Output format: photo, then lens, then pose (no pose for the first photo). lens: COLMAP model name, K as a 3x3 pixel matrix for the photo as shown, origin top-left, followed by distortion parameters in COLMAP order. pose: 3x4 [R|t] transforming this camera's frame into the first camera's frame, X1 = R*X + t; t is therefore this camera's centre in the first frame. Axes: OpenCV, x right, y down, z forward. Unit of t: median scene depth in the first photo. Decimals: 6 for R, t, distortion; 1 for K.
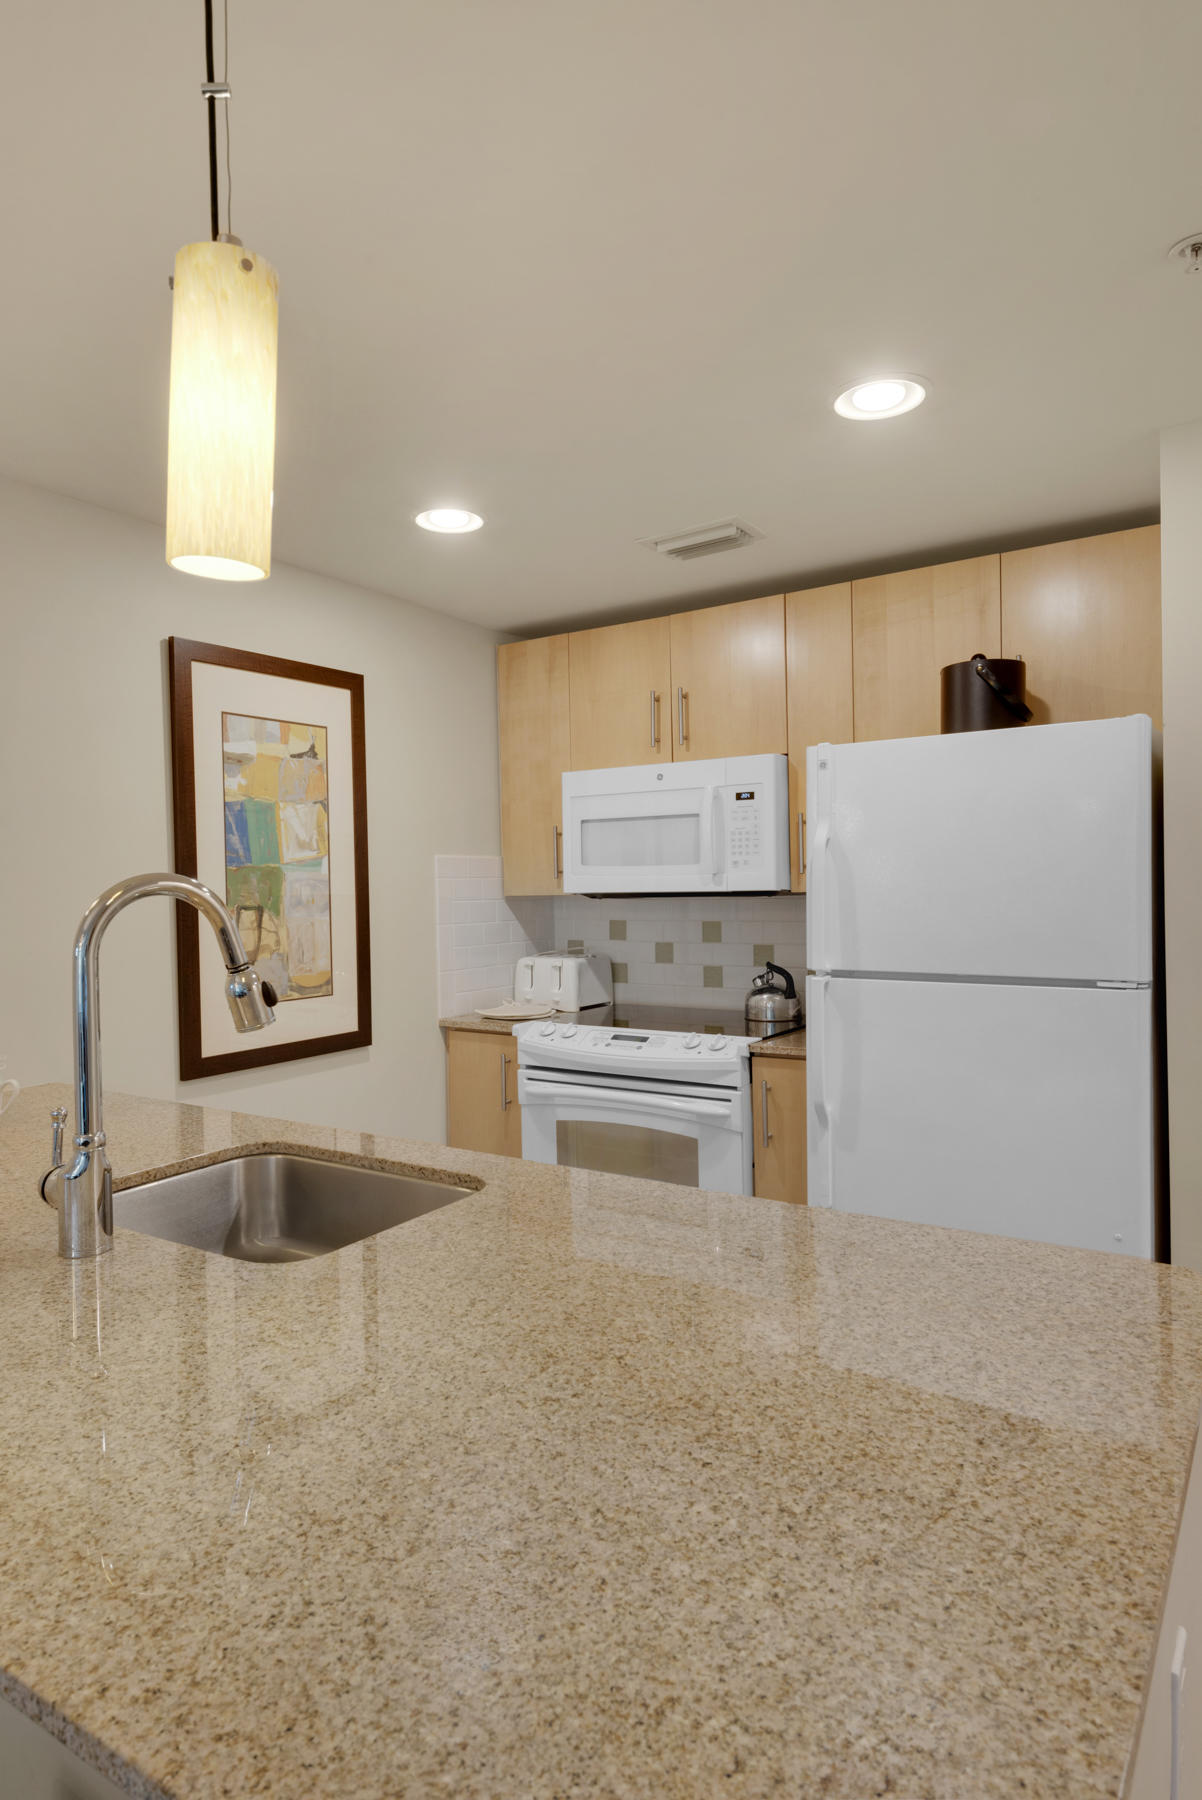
lens RADIAL K [[1061.9, 0, 606.5], [0, 1061.9, 895.8], [0, 0, 1]] dist [0.017280, -0.001346]
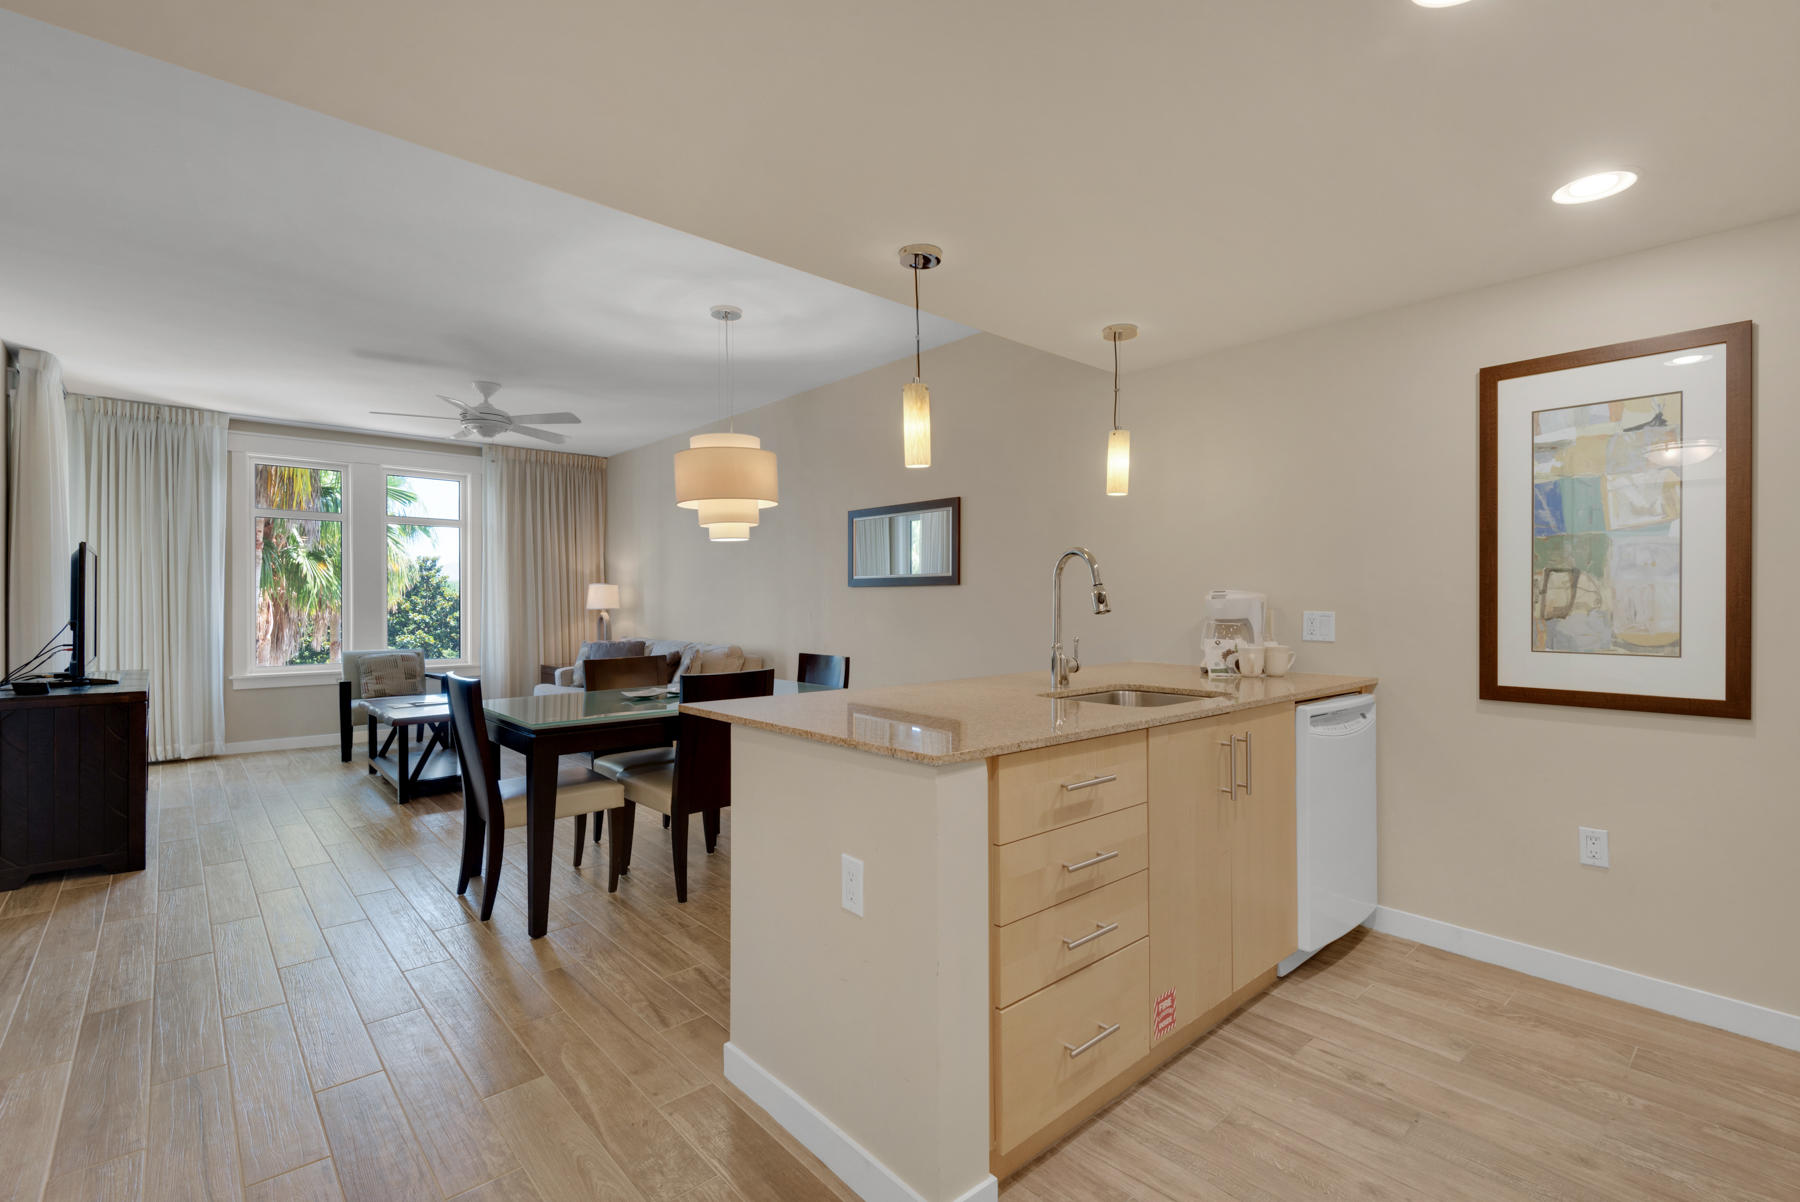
lens RADIAL K [[822.7, 0, 888.0], [0, 822.7, 600.3], [0, 0, 1]] dist [0.016792, -0.005683]
pose [[-0.275236, 0.017879, -0.961210, 0.708033], [-0.009368, 0.999730, 0.021278, 0.030014], [0.961331, 0.014861, -0.274994, 0.497878]]
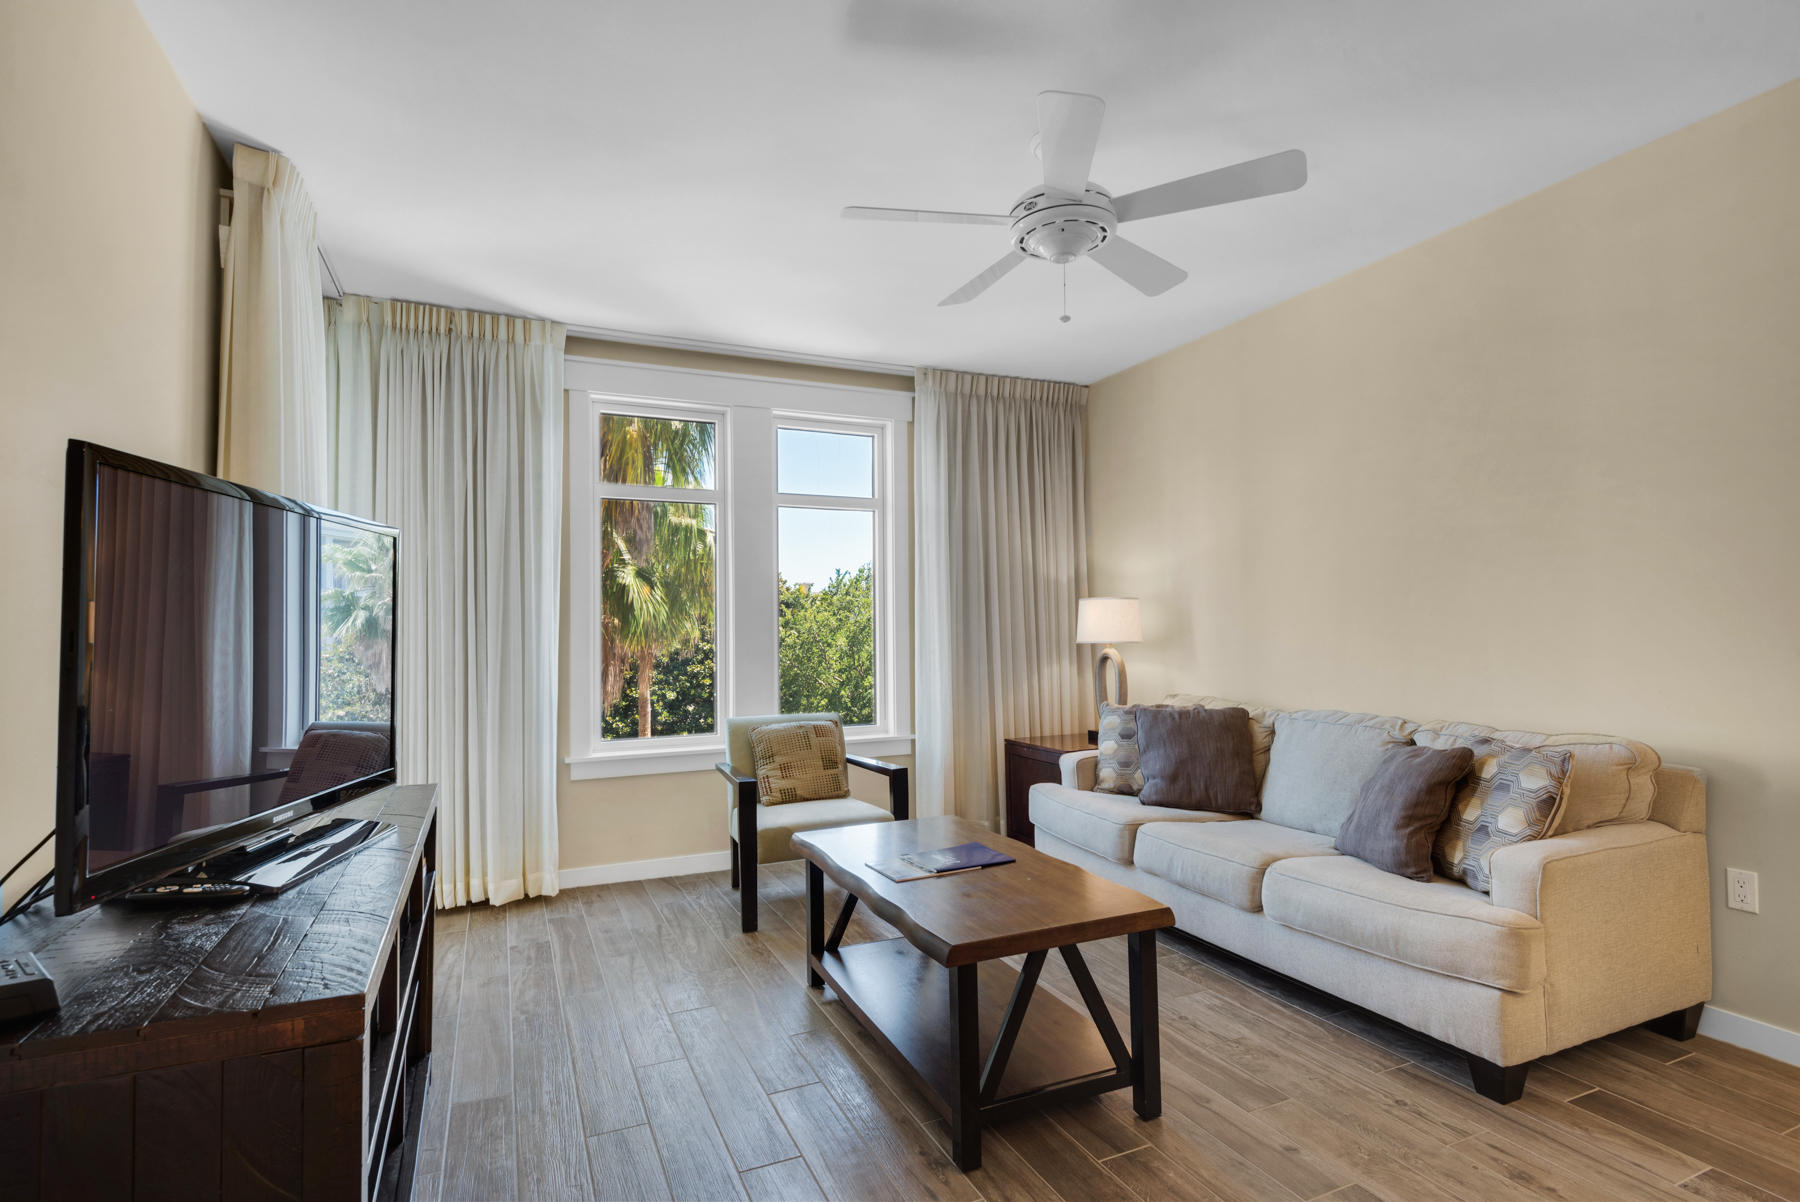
lens RADIAL K [[889.9, 0, 891.6], [0, 889.9, 602.7], [0, 0, 1]] dist [0.016085, -0.011661]
pose [[-0.548833, 0.000358, -0.835932, -0.007023], [0.007646, 0.999960, -0.004592, 0.054616], [0.835897, -0.008912, -0.548814, -0.549311]]
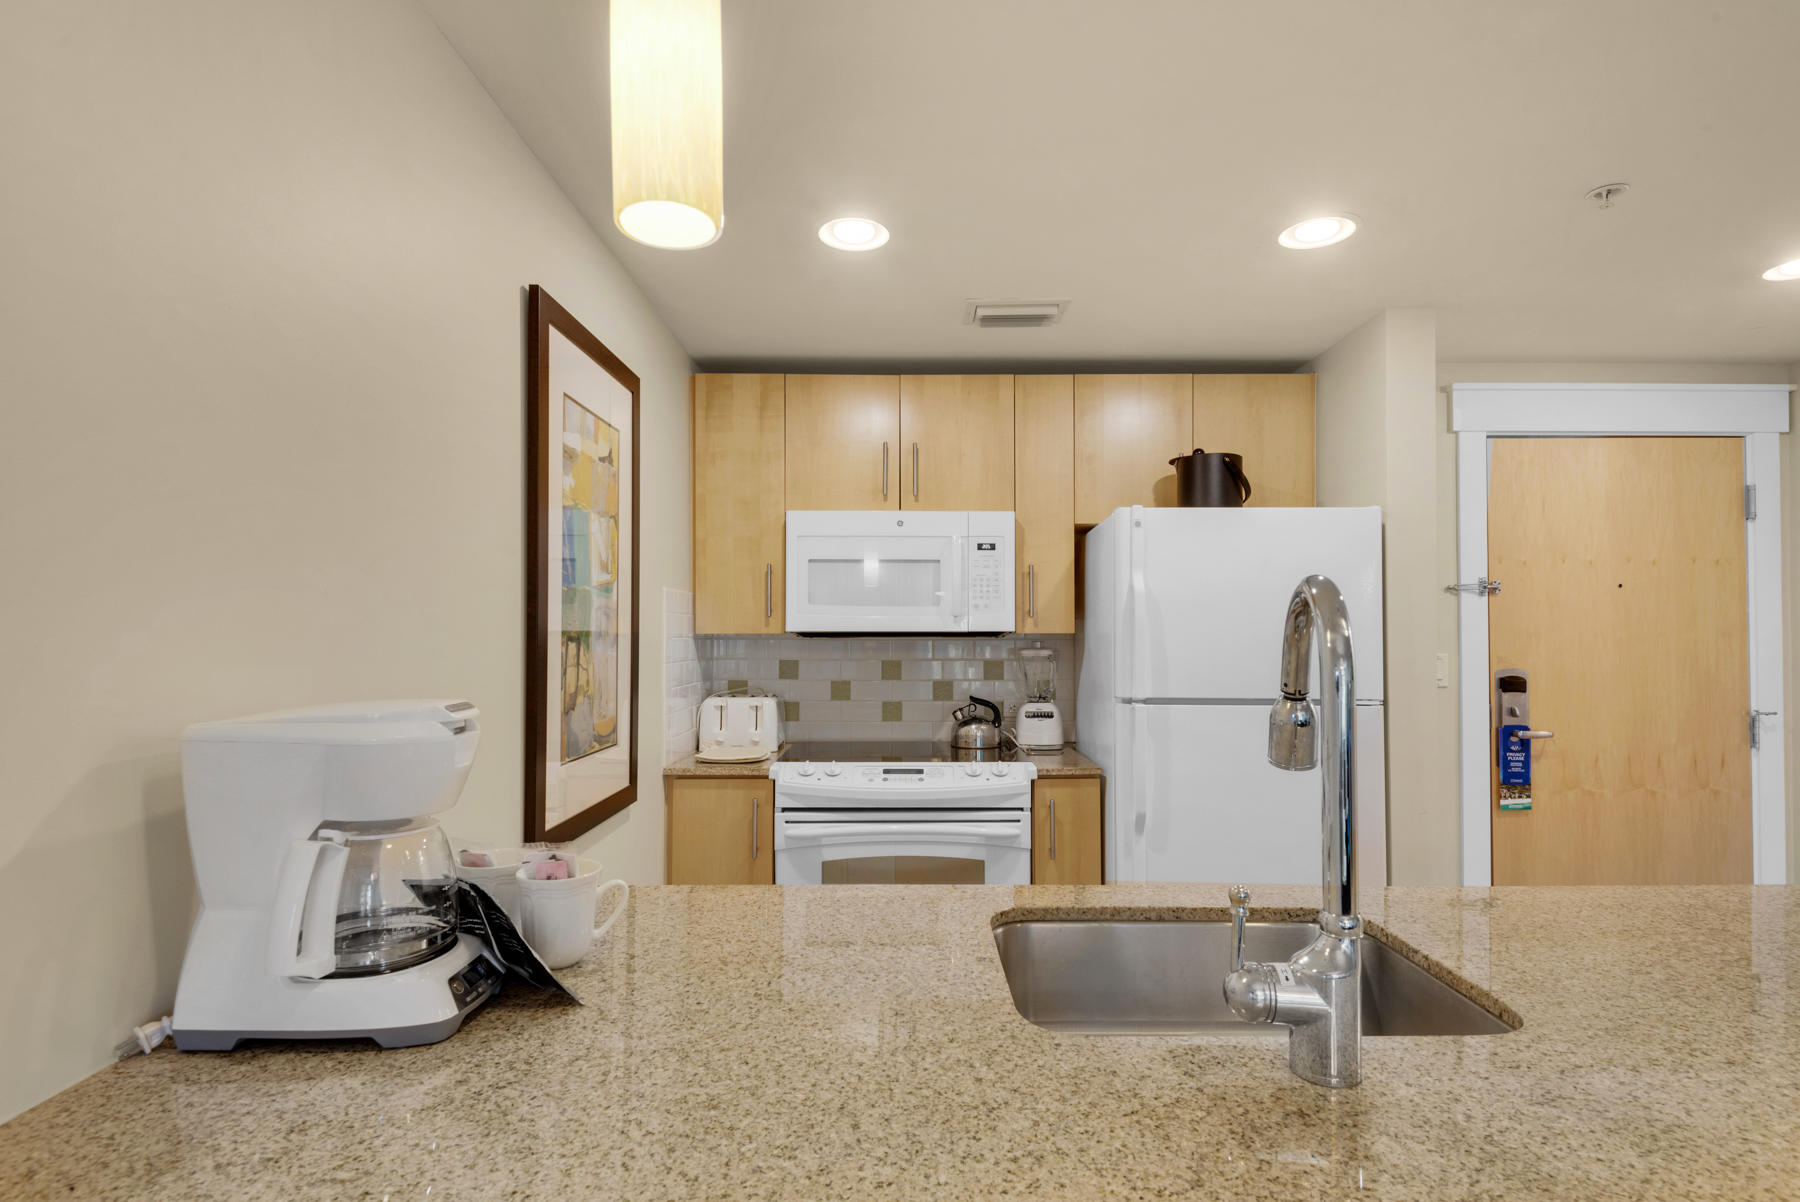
lens RADIAL K [[889.9, 0, 924.2], [0, 889.9, 617.0], [0, 0, 1]] dist [0.016085, -0.011661]
pose [[0.826096, 0.029208, 0.562771, -0.462970], [-0.008599, 0.999193, -0.039236, 0.017660], [-0.563463, 0.027574, 0.825681, 0.271813]]
